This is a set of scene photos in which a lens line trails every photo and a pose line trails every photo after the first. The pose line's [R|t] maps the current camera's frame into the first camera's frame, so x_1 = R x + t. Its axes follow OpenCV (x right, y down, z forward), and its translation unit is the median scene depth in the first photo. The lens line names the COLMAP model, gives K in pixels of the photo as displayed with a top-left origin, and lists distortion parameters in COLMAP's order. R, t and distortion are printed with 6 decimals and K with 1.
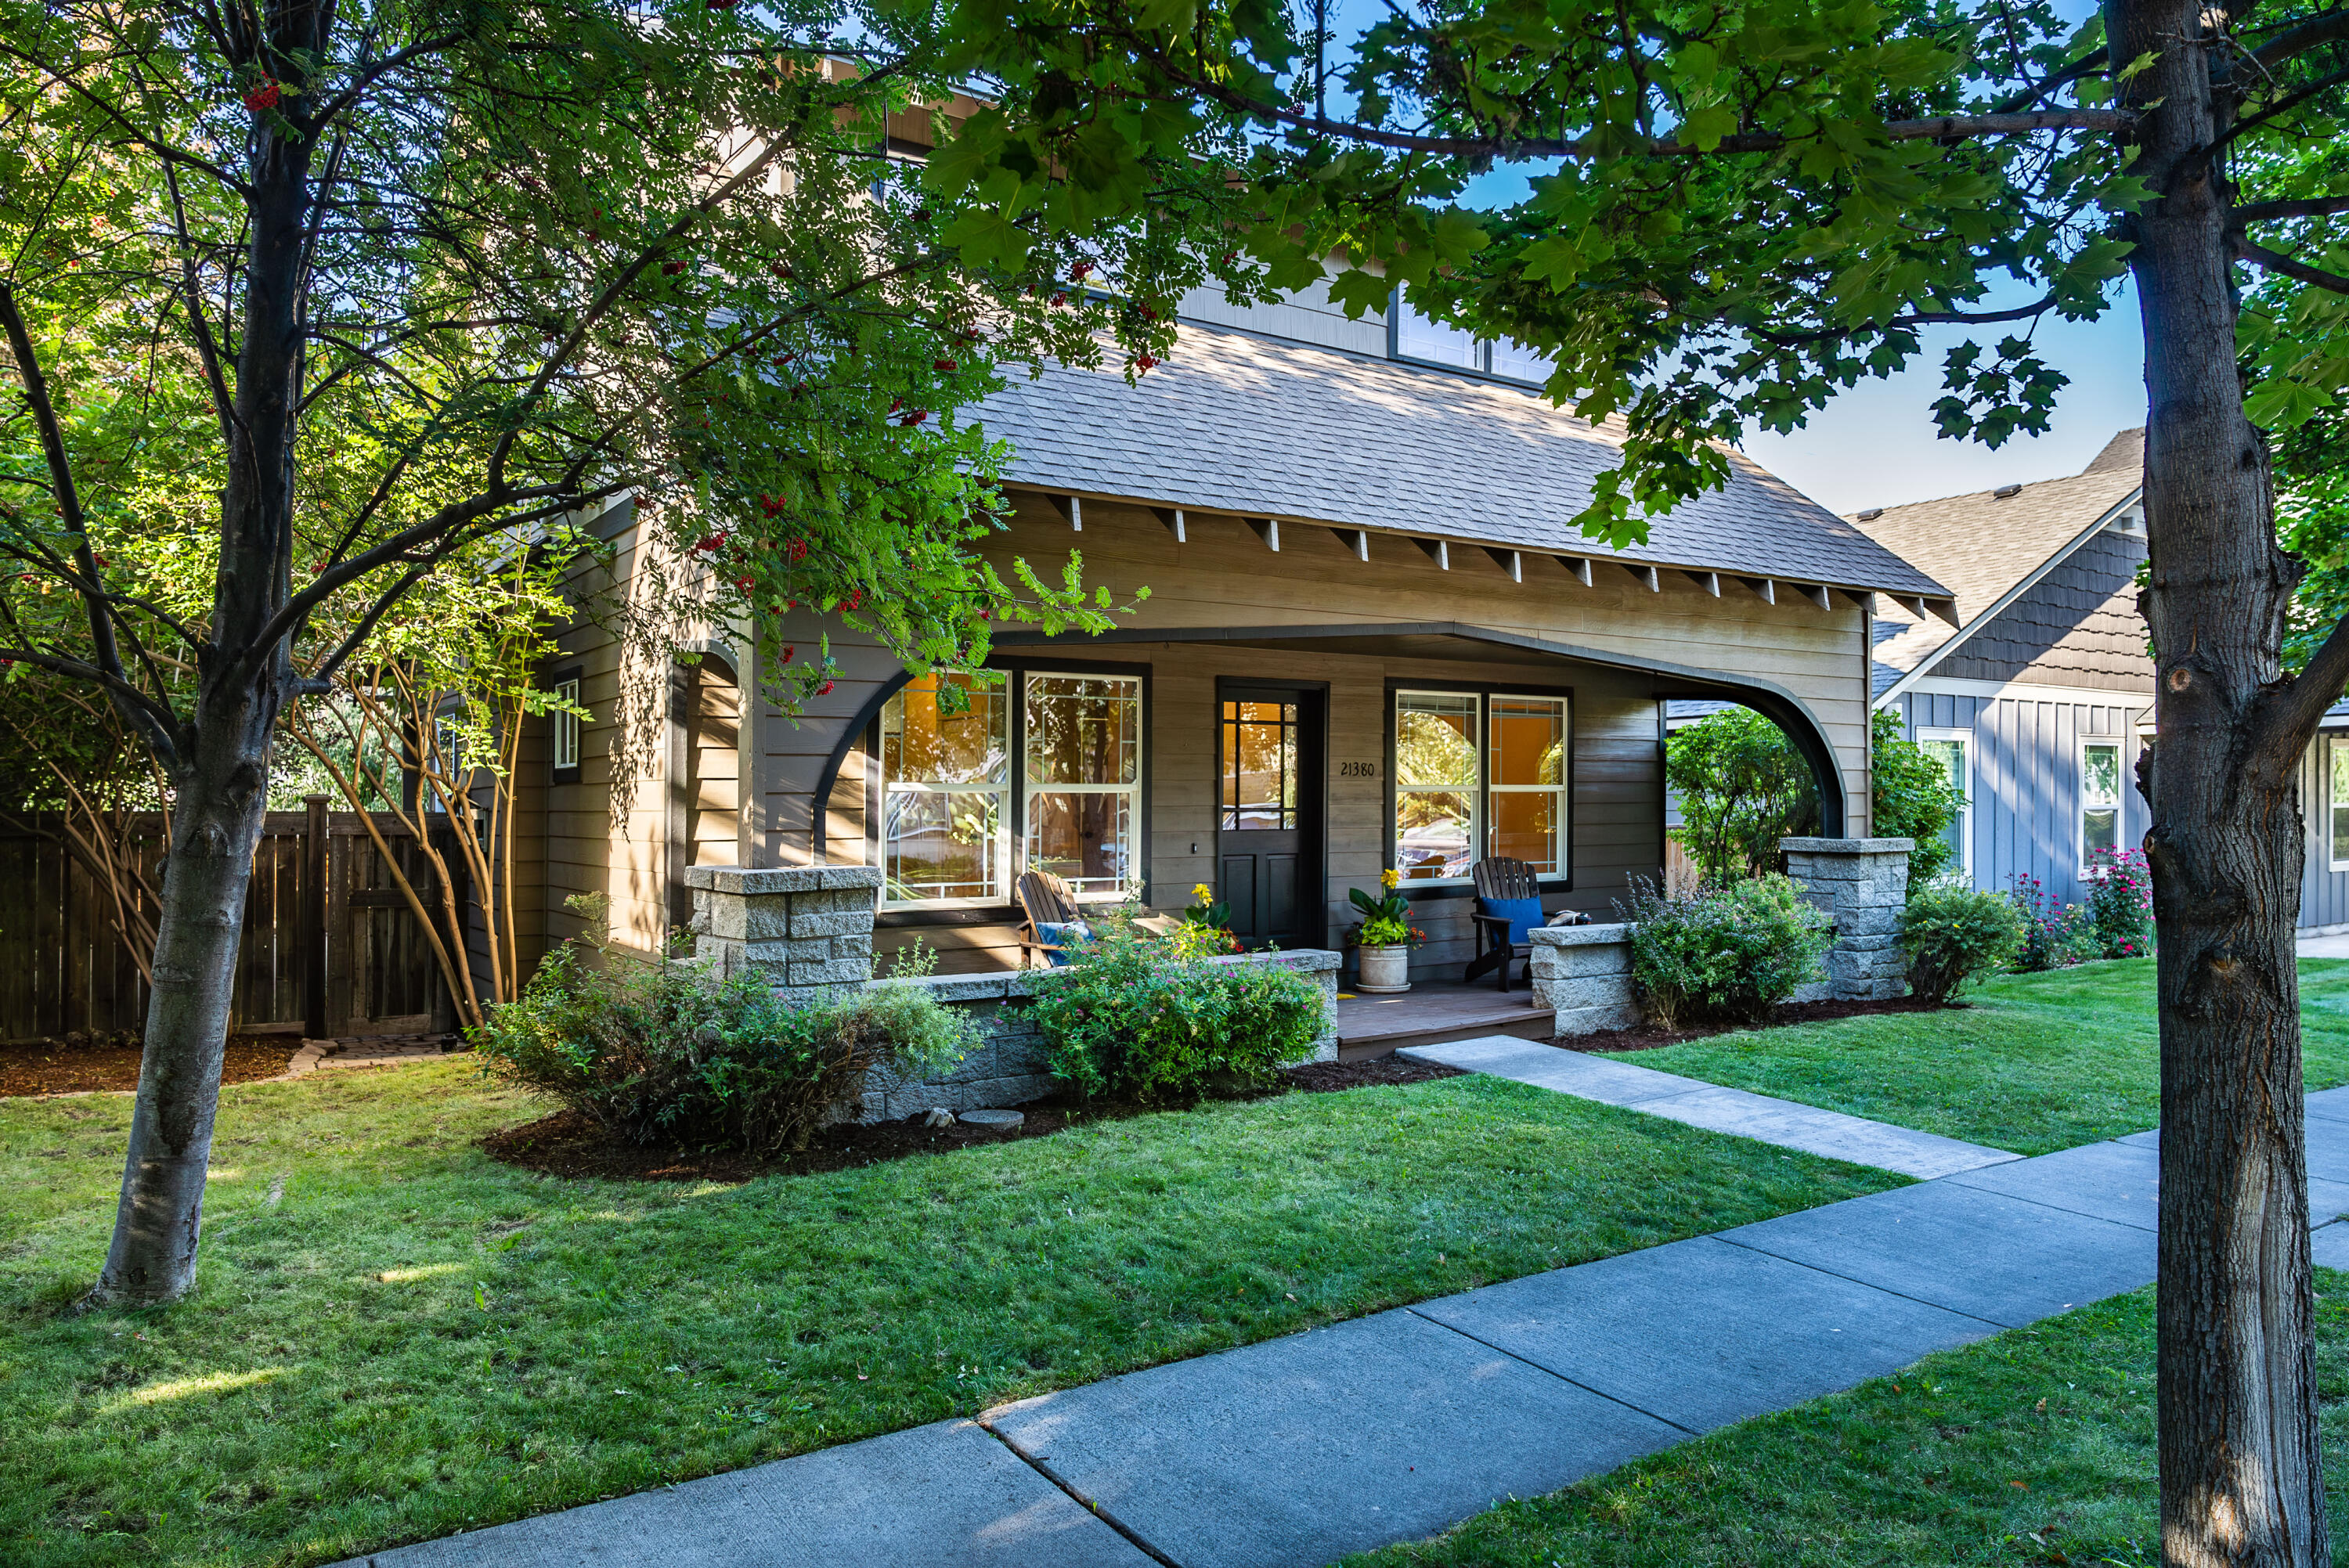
lens RADIAL K [[1583.1, 0, 1174.5], [0, 1583.1, 784.0], [0, 0, 1]] dist [-0.007180, -0.004378]
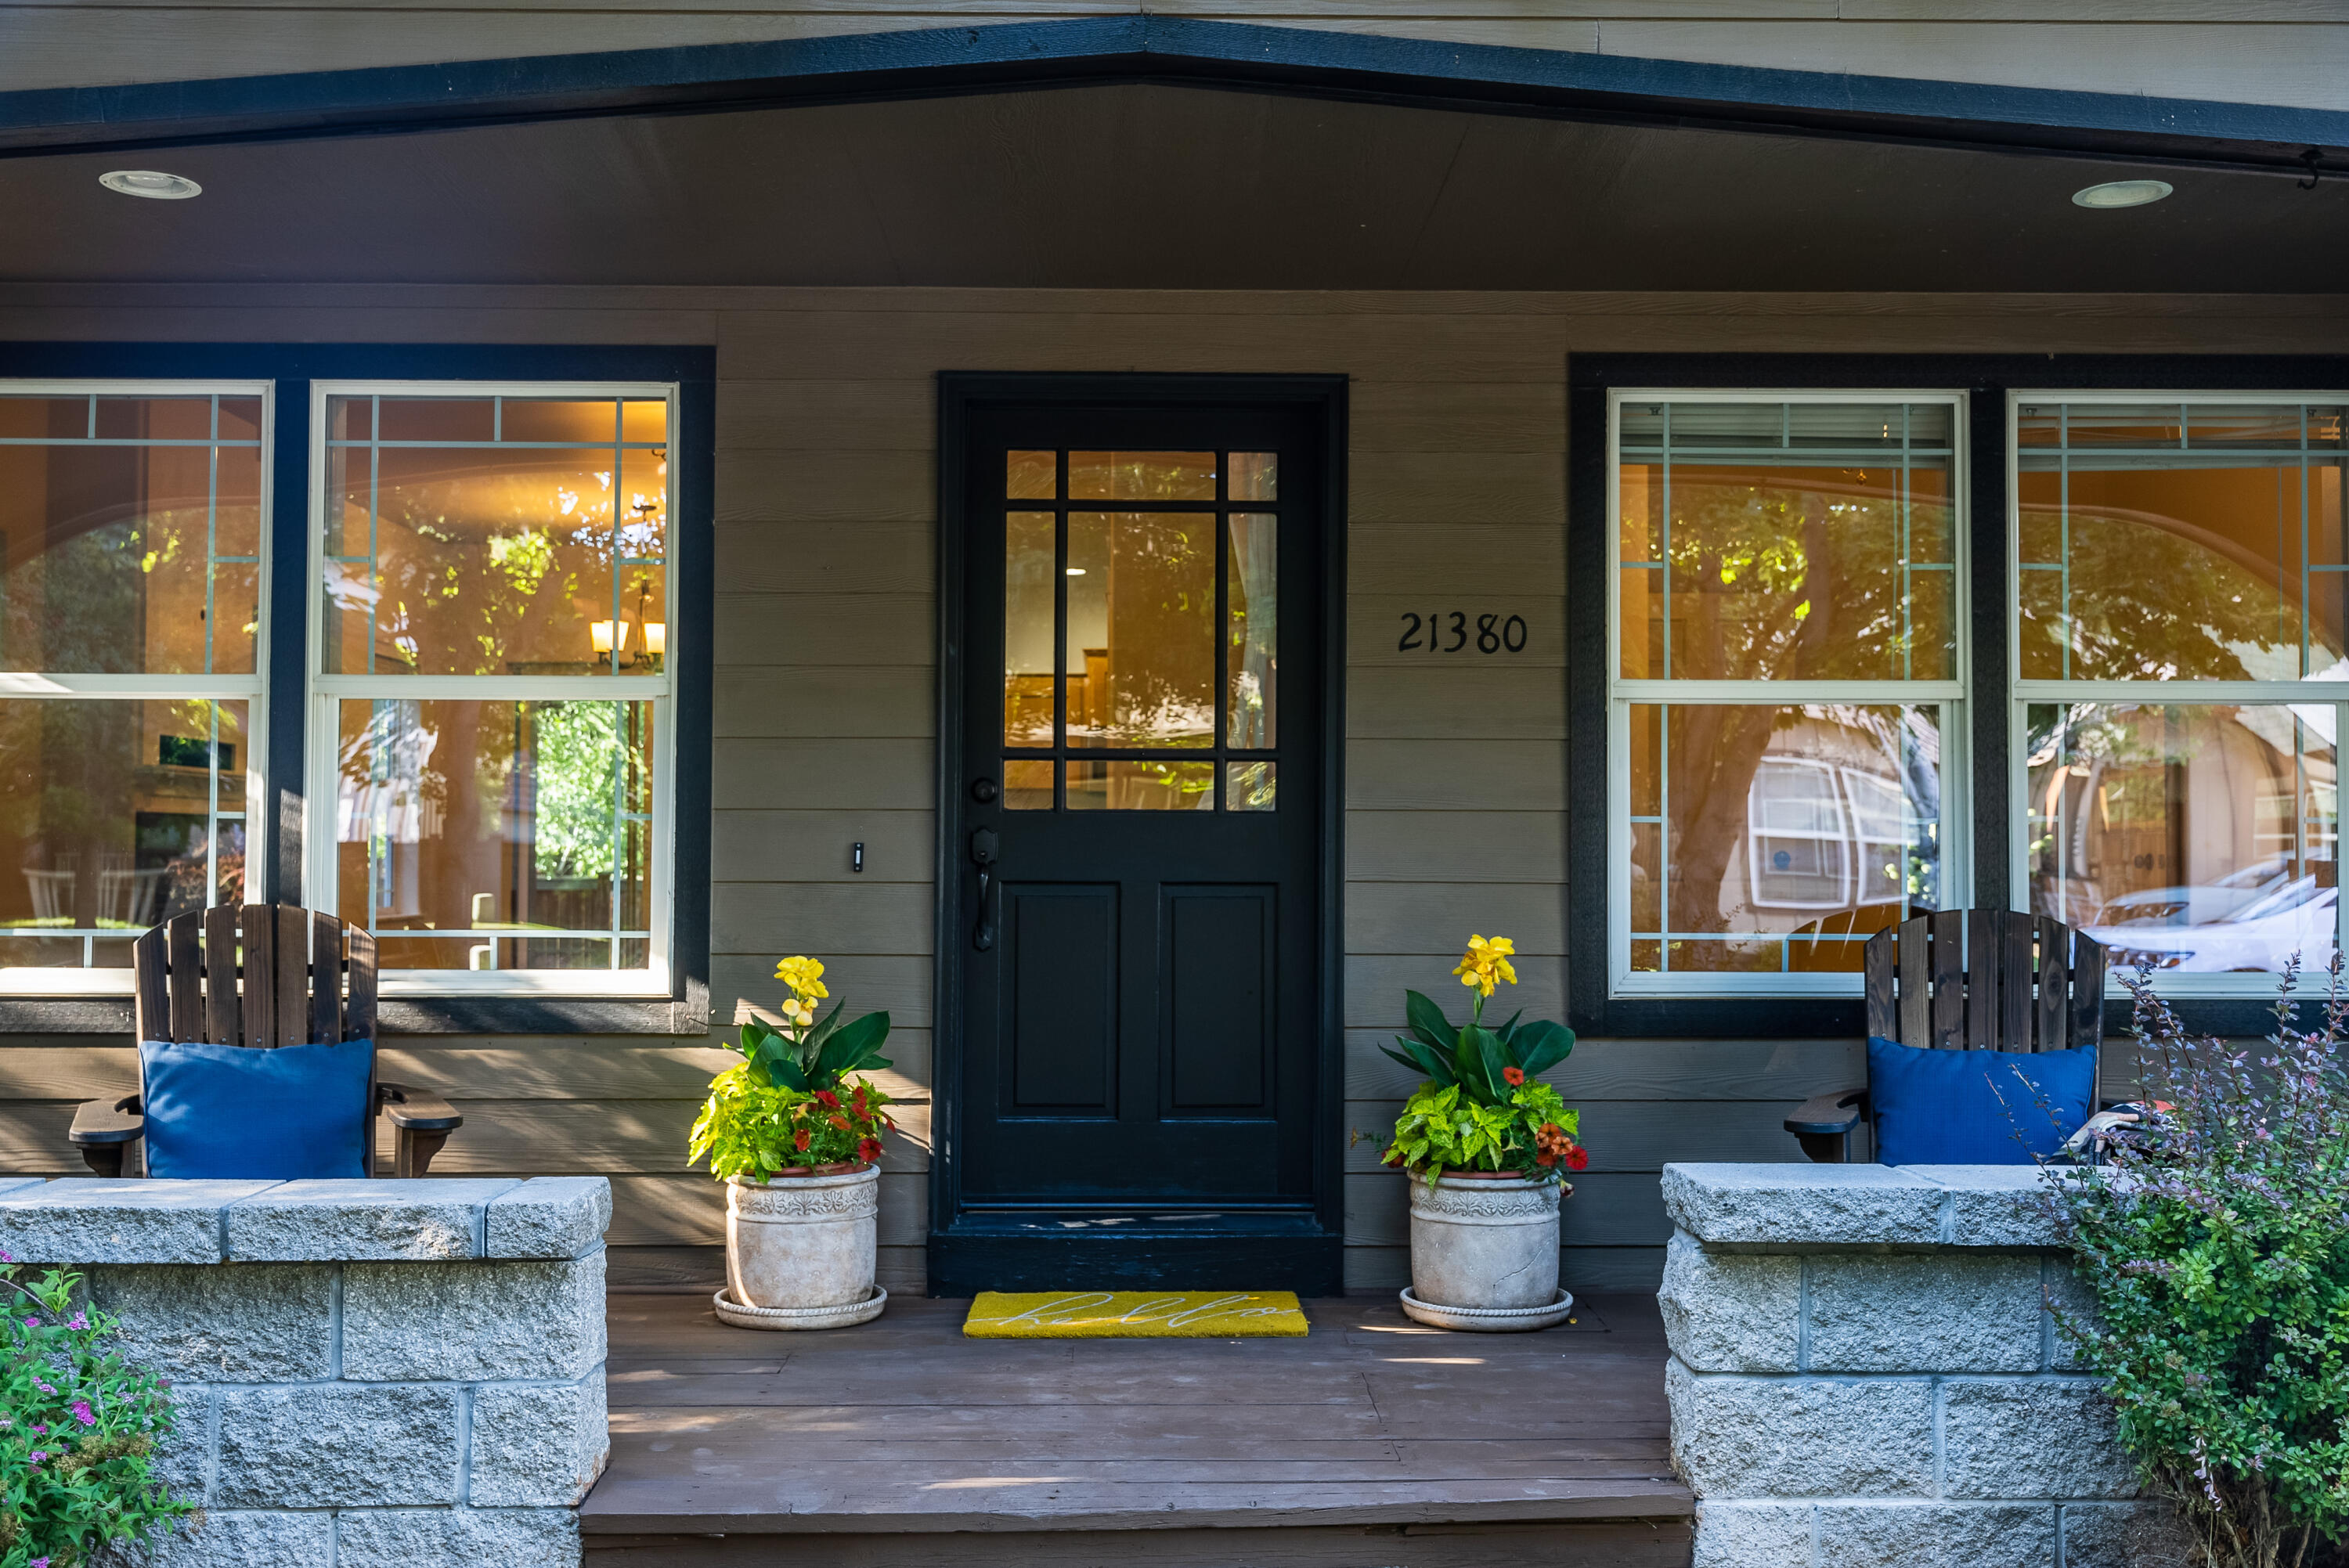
lens RADIAL K [[2248.5, 0, 1174.5], [0, 2248.5, 784.0], [0, 0, 1]] dist [0.000527, -0.000072]
pose [[0.835314, -0.012288, -0.549635, 0.339002], [0.001862, 0.999808, -0.019523, 0.033007], [0.549770, 0.015285, 0.835177, 0.596603]]
